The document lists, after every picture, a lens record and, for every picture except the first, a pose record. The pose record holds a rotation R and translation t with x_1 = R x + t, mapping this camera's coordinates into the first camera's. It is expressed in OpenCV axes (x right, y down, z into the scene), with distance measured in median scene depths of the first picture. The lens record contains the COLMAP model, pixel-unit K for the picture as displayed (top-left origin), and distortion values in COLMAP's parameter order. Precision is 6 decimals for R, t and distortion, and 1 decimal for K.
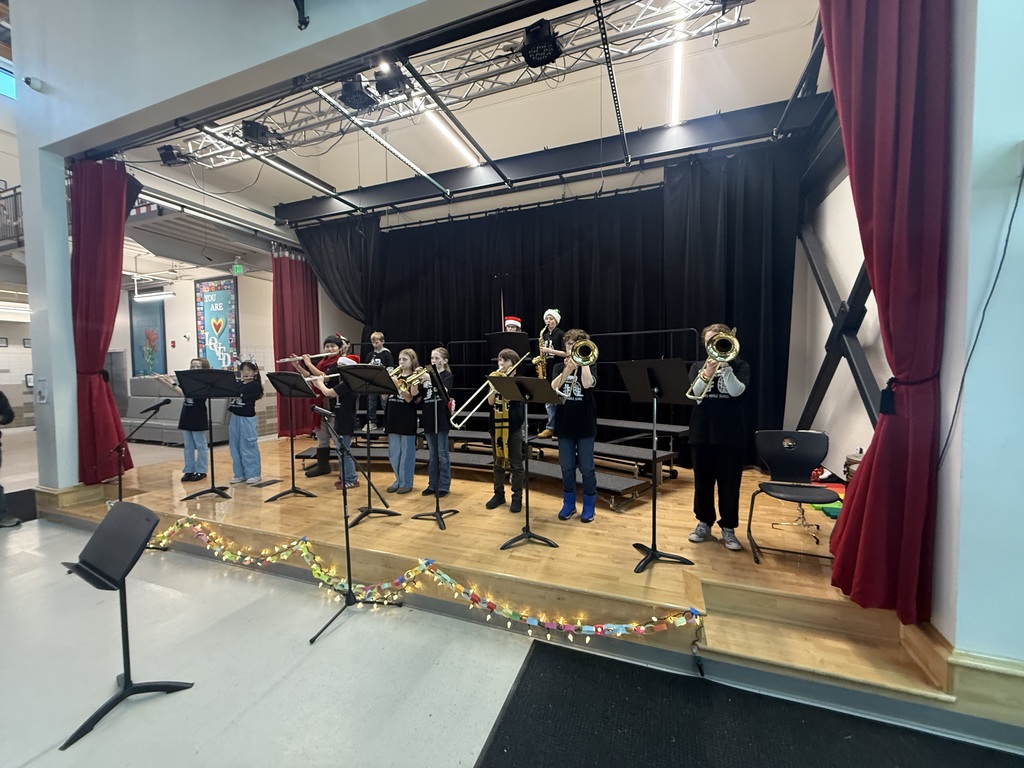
lens RADIAL K [[408.1, 0, 512.0], [0, 408.1, 384.0], [0, 0, 1]] dist [-0.001419, -0.000010]
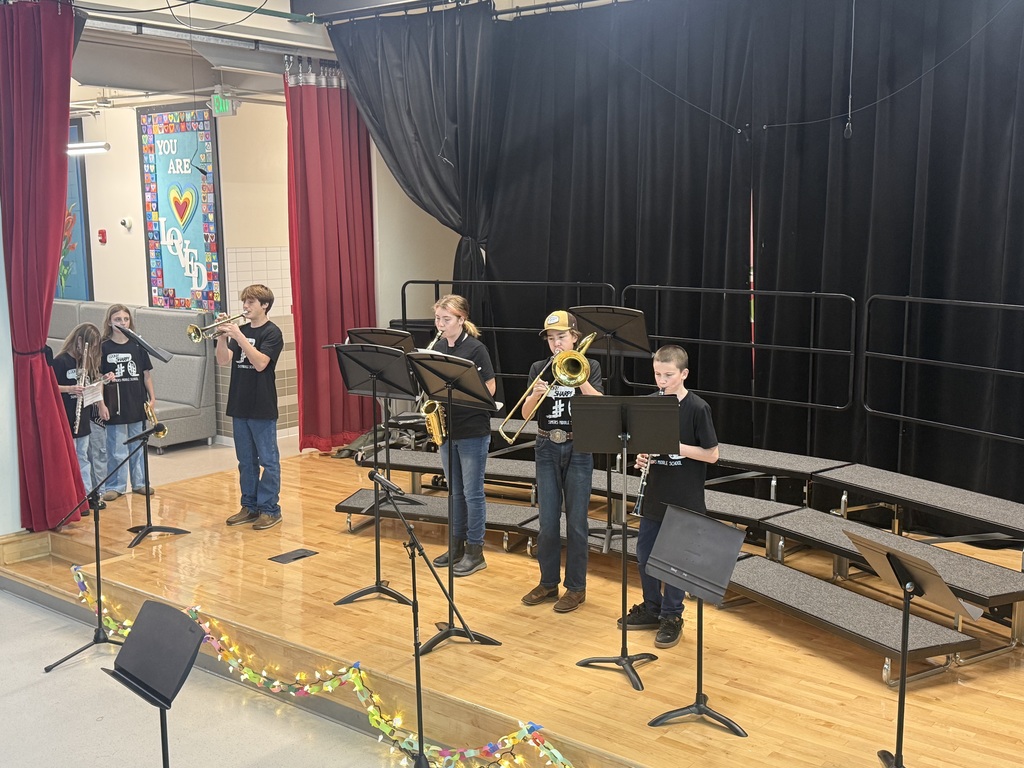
lens RADIAL K [[1144.3, 0, 512.0], [0, 1144.3, 384.0], [0, 0, 1]] dist [0.090664, -0.019063]
pose [[0.950721, 0.052619, -0.305550, 0.235721], [-0.017204, 0.992929, 0.117460, -0.257065], [0.309570, -0.106415, 0.944903, -0.549130]]
